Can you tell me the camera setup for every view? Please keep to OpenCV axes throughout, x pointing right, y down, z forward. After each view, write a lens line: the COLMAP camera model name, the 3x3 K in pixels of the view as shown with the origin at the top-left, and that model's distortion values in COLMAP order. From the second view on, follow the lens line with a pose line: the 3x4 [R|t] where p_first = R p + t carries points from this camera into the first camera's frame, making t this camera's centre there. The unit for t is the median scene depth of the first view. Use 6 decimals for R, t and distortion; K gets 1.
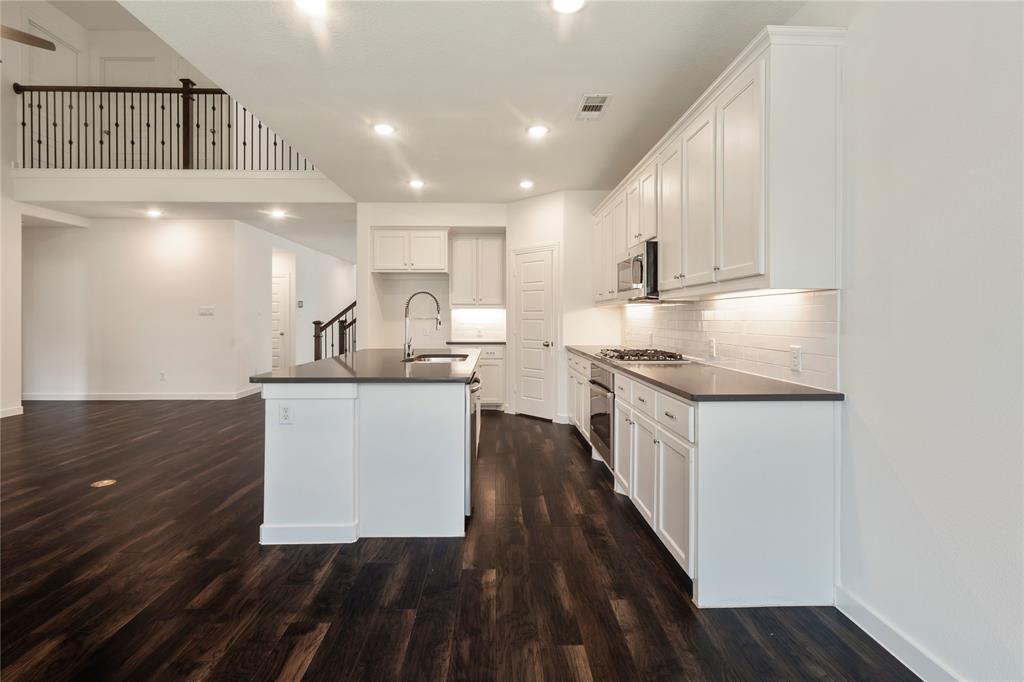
lens RADIAL K [[469.4, 0, 507.0], [0, 469.4, 317.4], [0, 0, 1]] dist [-0.001334, -0.000040]
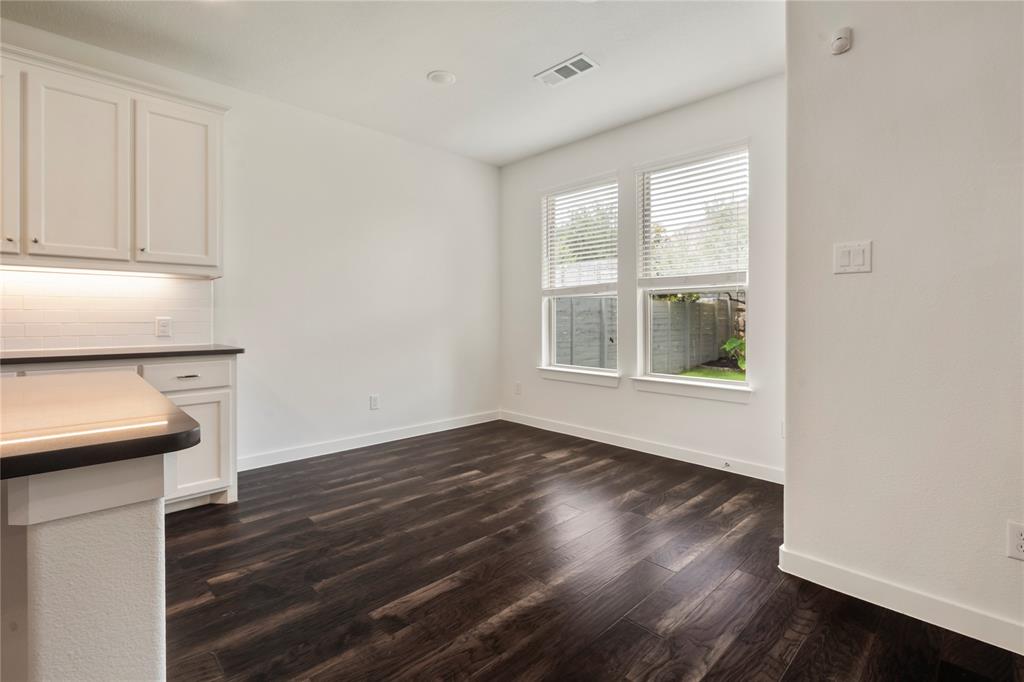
lens RADIAL K [[469.4, 0, 507.0], [0, 469.4, 317.4], [0, 0, 1]] dist [-0.001334, -0.000040]
pose [[-0.673541, -0.001308, 0.739149, -0.421554], [-0.002222, 0.999997, -0.000256, 0.023788], [-0.739147, -0.001815, -0.673542, 0.483581]]
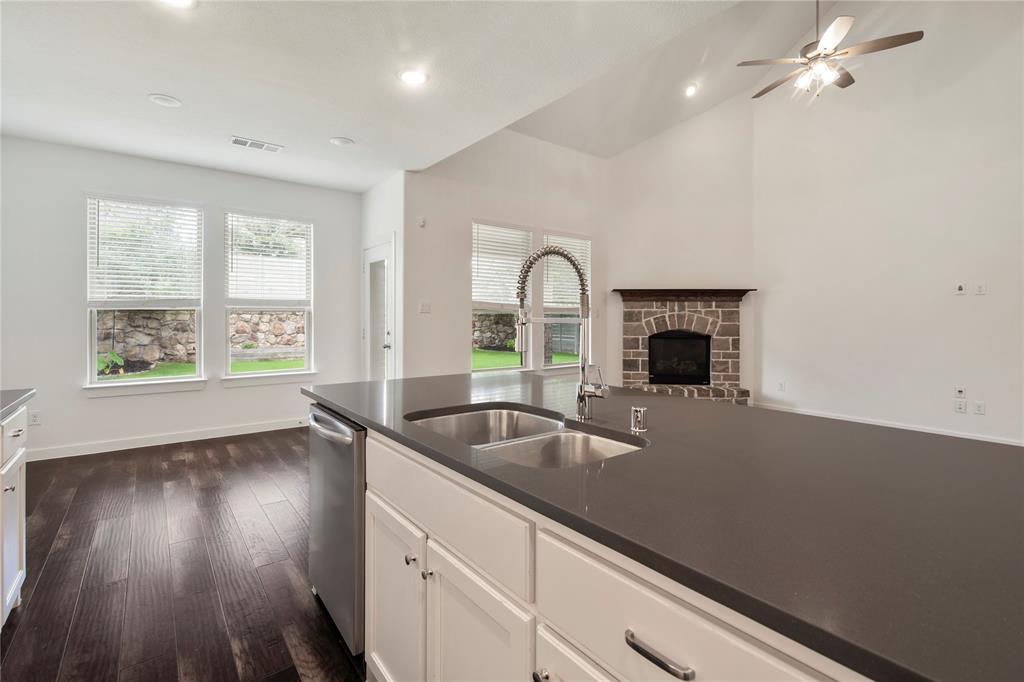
lens RADIAL K [[469.4, 0, 507.0], [0, 469.4, 317.4], [0, 0, 1]] dist [-0.001334, -0.000040]
pose [[-0.806688, -0.003538, -0.590967, 0.056101], [-0.003842, 0.999992, -0.000741, 0.000057], [0.590965, 0.001673, -0.806695, 0.873983]]
